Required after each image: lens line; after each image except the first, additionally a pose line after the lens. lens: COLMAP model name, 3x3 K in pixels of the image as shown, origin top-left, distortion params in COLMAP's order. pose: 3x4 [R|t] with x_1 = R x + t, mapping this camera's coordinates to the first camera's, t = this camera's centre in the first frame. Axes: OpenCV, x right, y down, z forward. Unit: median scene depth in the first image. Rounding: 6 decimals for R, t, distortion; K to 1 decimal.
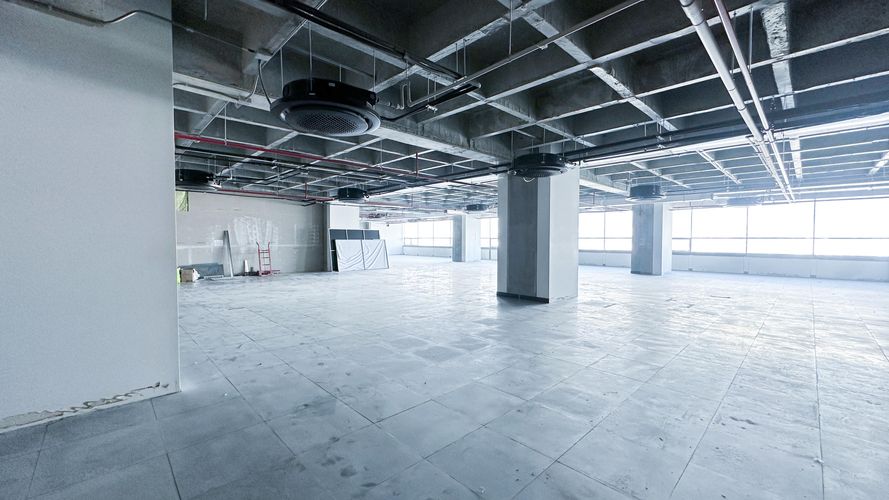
lens RADIAL K [[354.5, 0, 445.2], [0, 354.5, 249.4], [0, 0, 1]] dist [-0.000647, -0.000565]
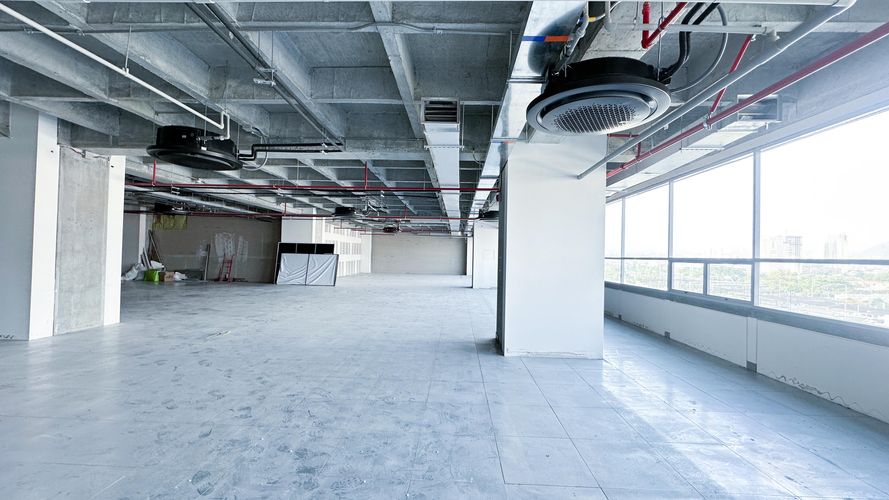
lens RADIAL K [[354.5, 0, 445.2], [0, 354.5, 249.4], [0, 0, 1]] dist [-0.000647, -0.000565]
pose [[0.687519, 0.001282, -0.726165, 0.868723], [-0.045346, 0.998123, -0.041171, -0.020146], [0.724749, 0.061234, 0.686286, 0.746553]]
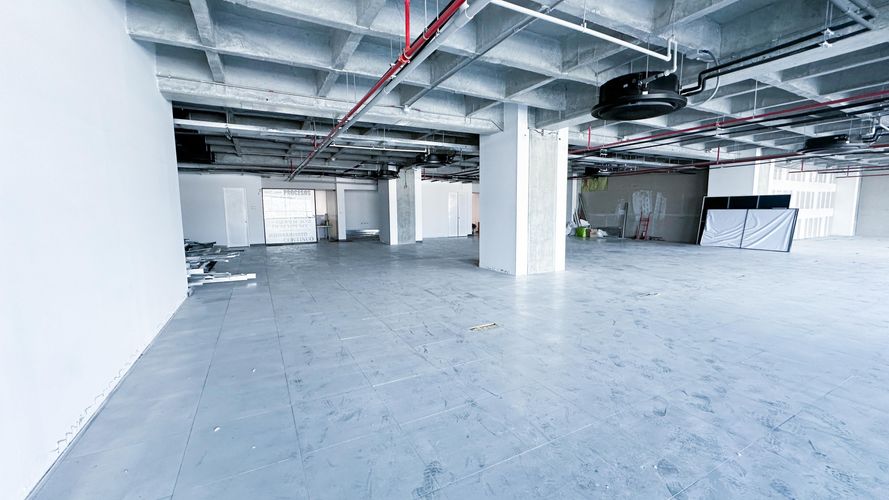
lens RADIAL K [[354.5, 0, 445.2], [0, 354.5, 249.4], [0, 0, 1]] dist [-0.000647, -0.000565]
pose [[-0.281744, 0.104031, -0.953833, 0.818631], [-0.023690, 0.993048, 0.115306, -0.016875], [0.959197, 0.055083, -0.277321, 0.732531]]
